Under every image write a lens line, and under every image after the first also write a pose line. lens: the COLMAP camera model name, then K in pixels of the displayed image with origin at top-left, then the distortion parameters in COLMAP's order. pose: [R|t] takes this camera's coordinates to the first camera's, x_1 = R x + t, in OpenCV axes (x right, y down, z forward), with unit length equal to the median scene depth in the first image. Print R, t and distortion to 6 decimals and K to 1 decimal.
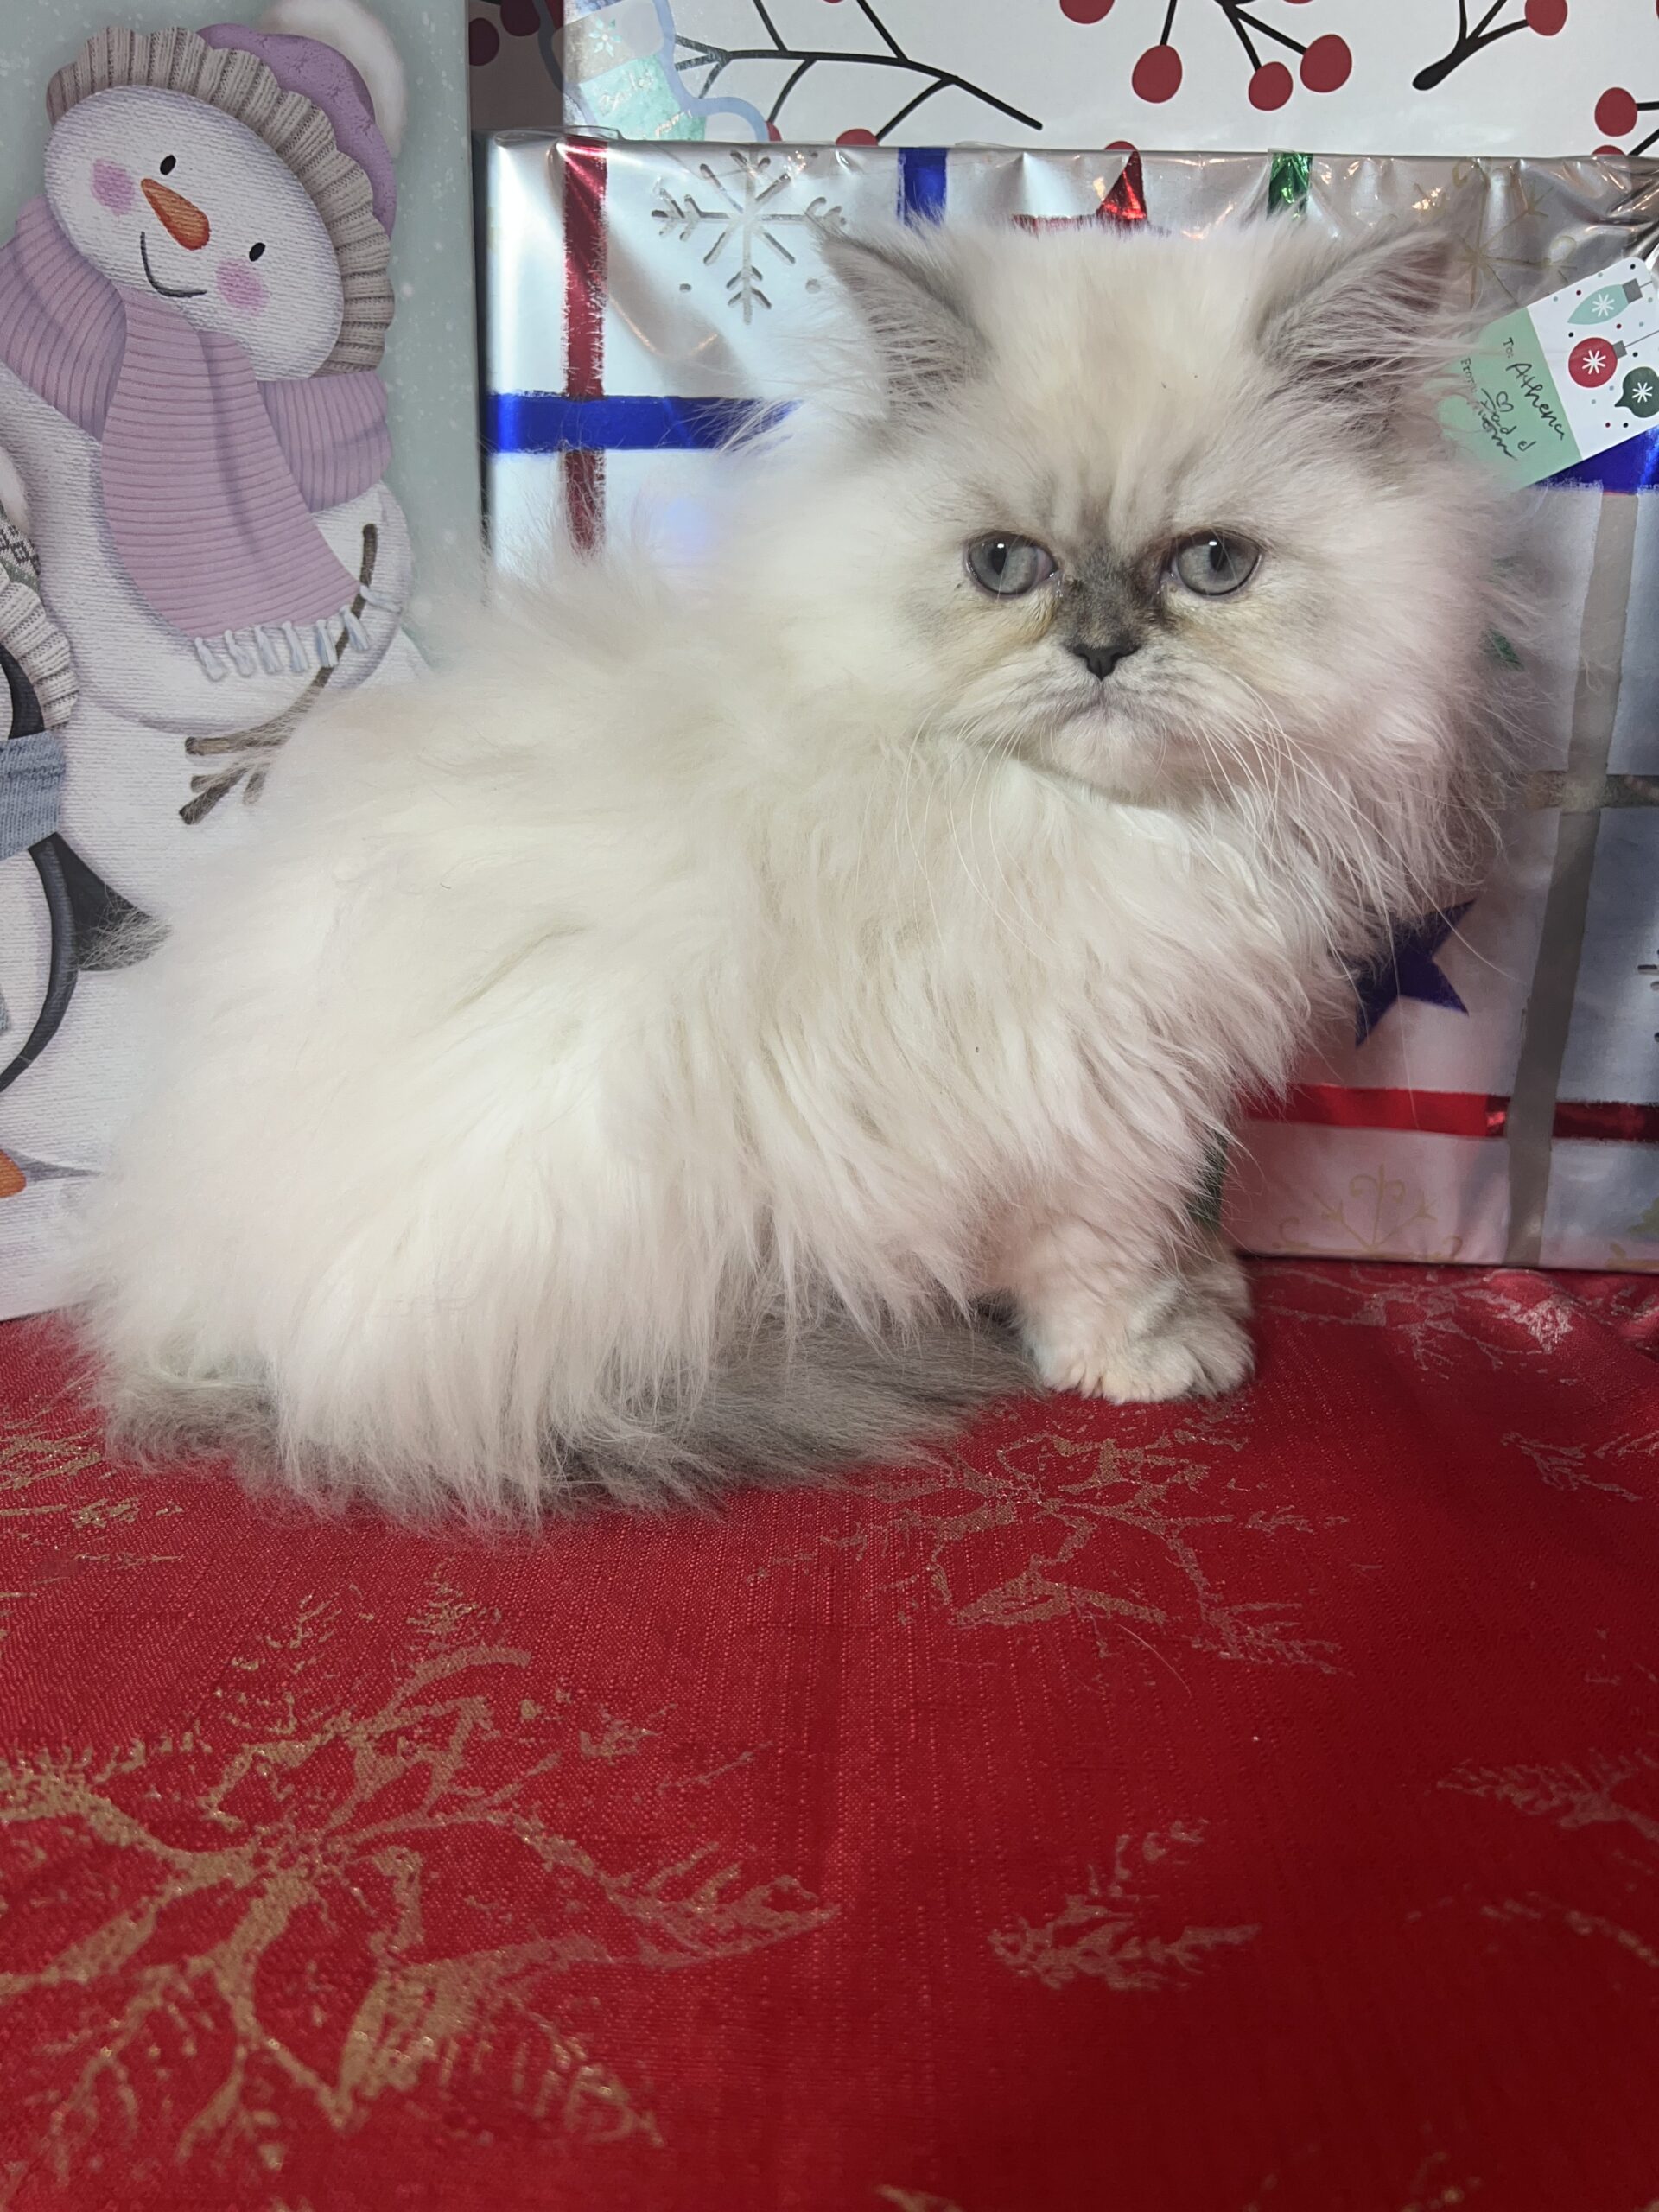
lens RADIAL K [[1847.9, 0, 860.5], [0, 1847.9, 1145.9], [0, 0, 1]] dist [-0.006913, -0.004935]
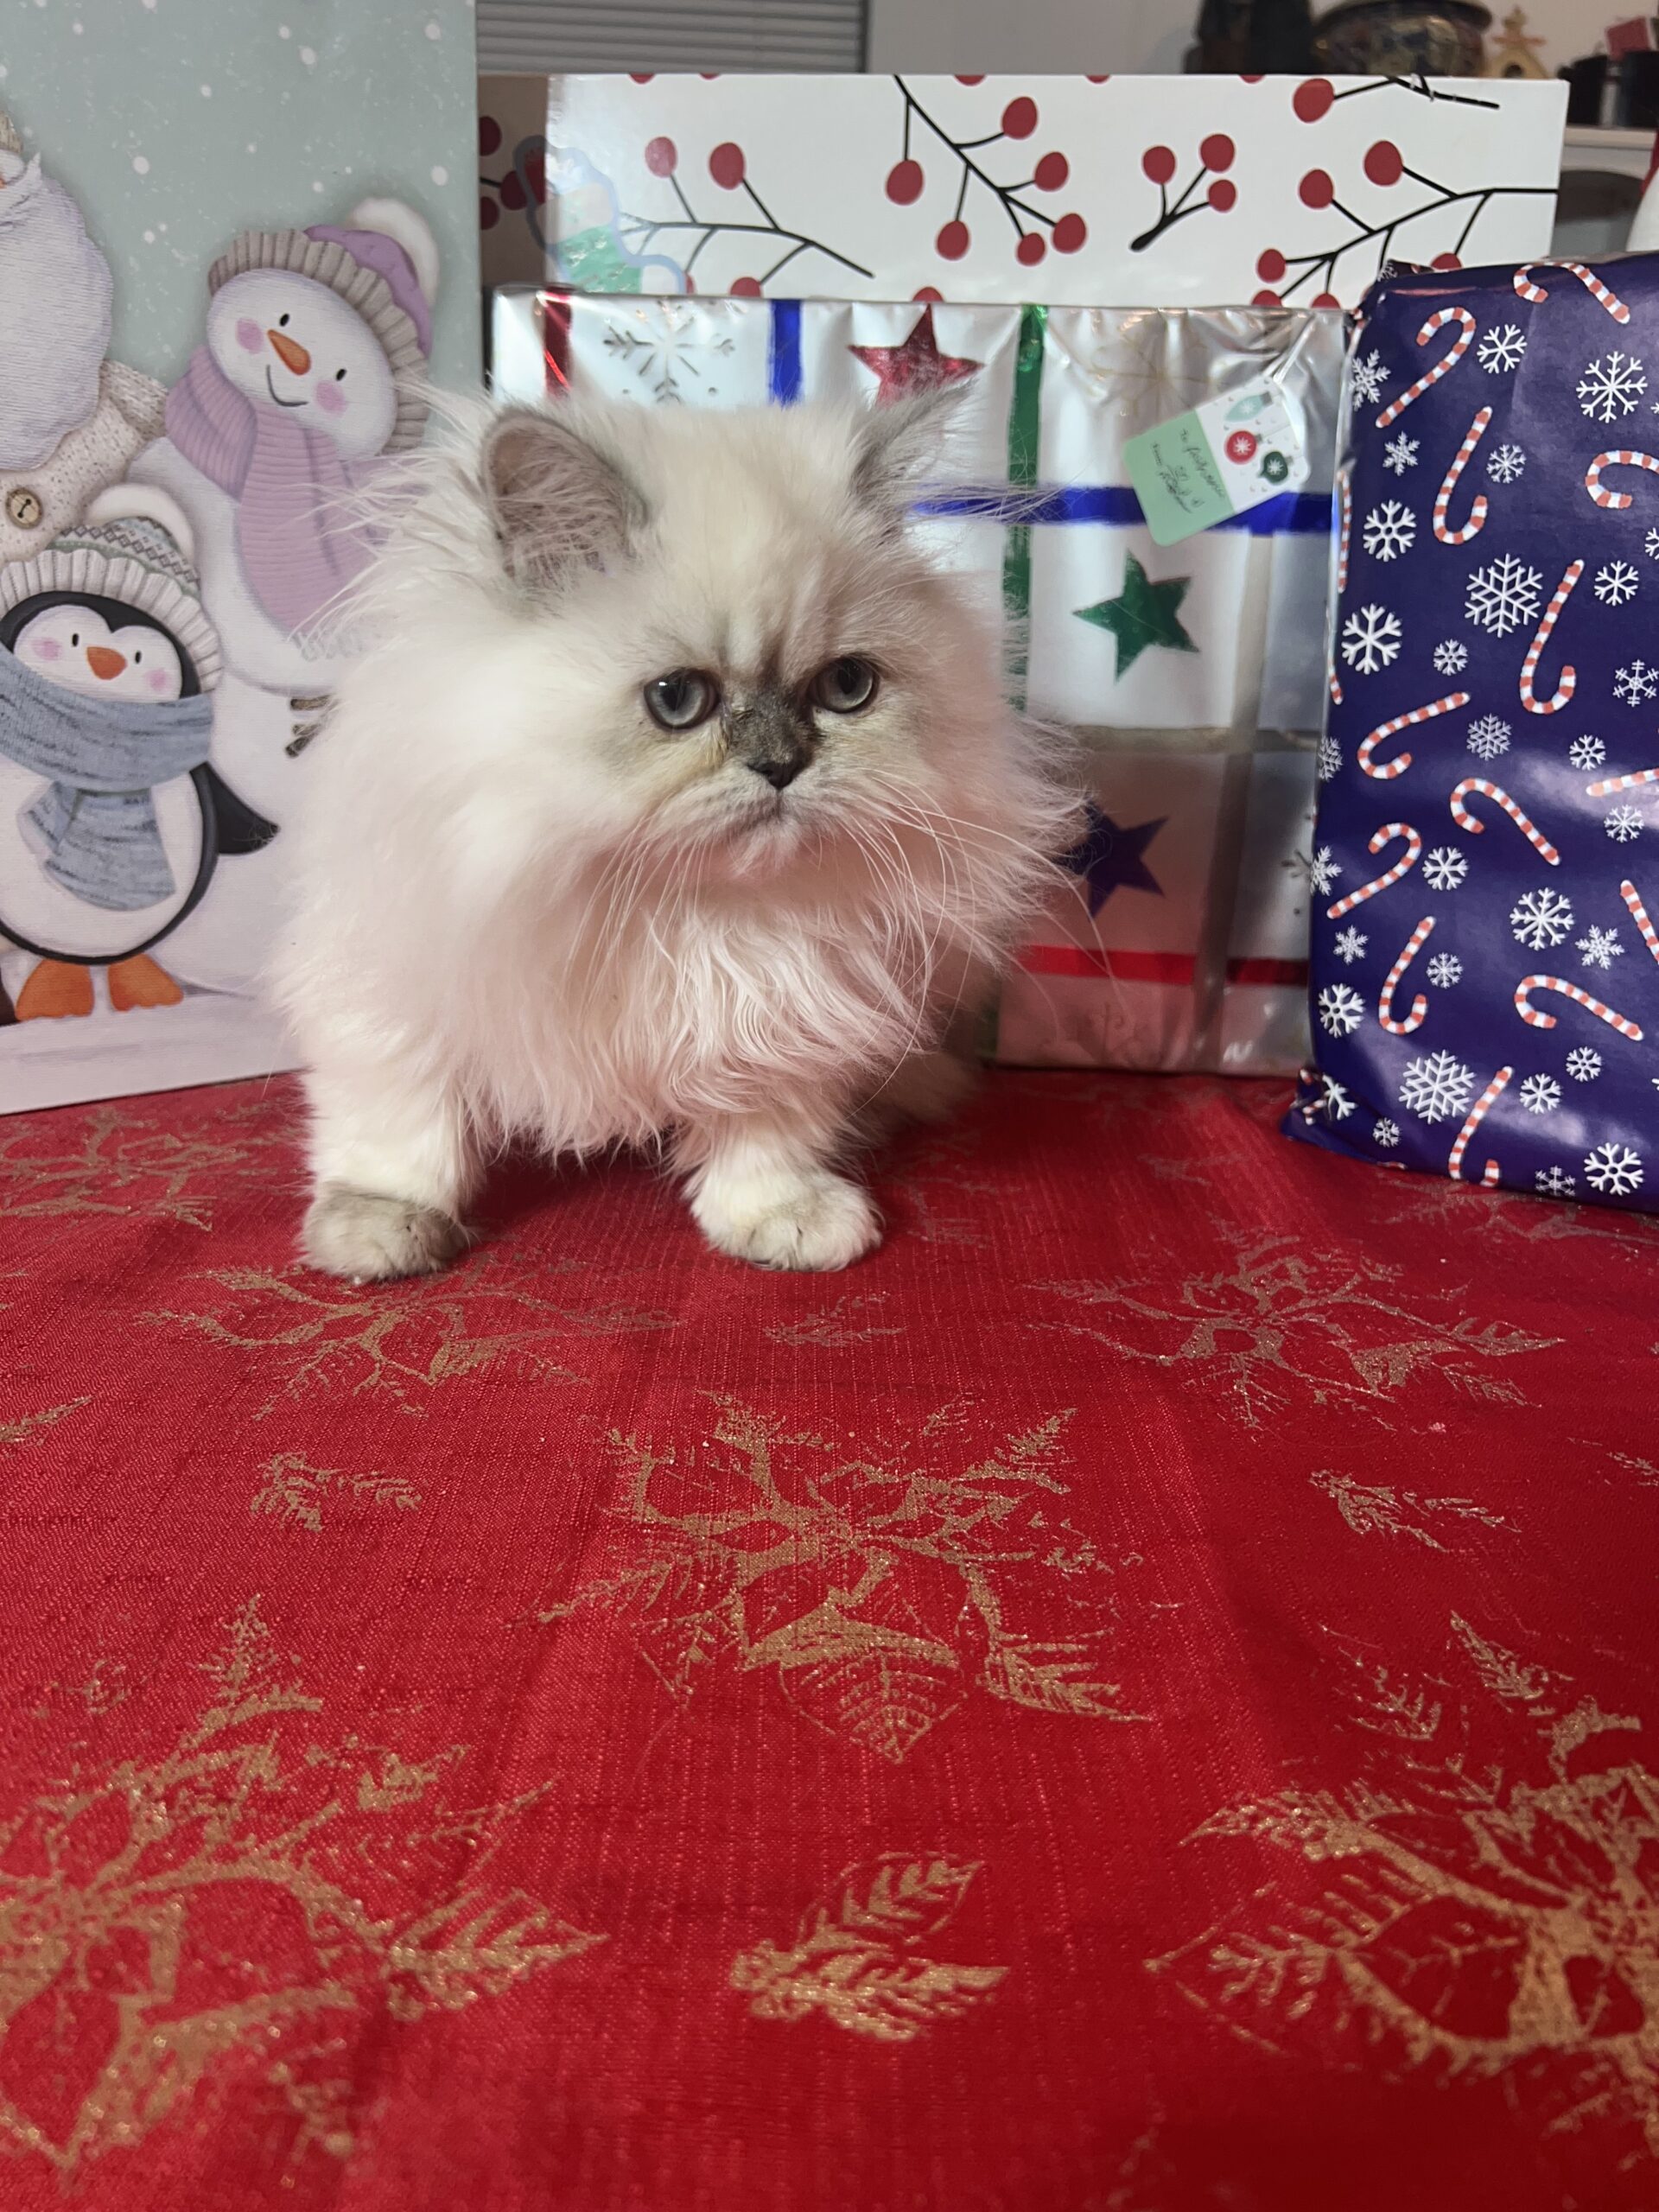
lens RADIAL K [[1860.6, 0, 811.3], [0, 1860.6, 1173.7], [0, 0, 1]] dist [0.000394, 0.005684]
pose [[0.999883, 0.008461, -0.012728, 0.079314], [-0.008127, 0.999628, 0.026038, 0.120587], [0.012943, -0.025932, 0.999580, -0.510359]]
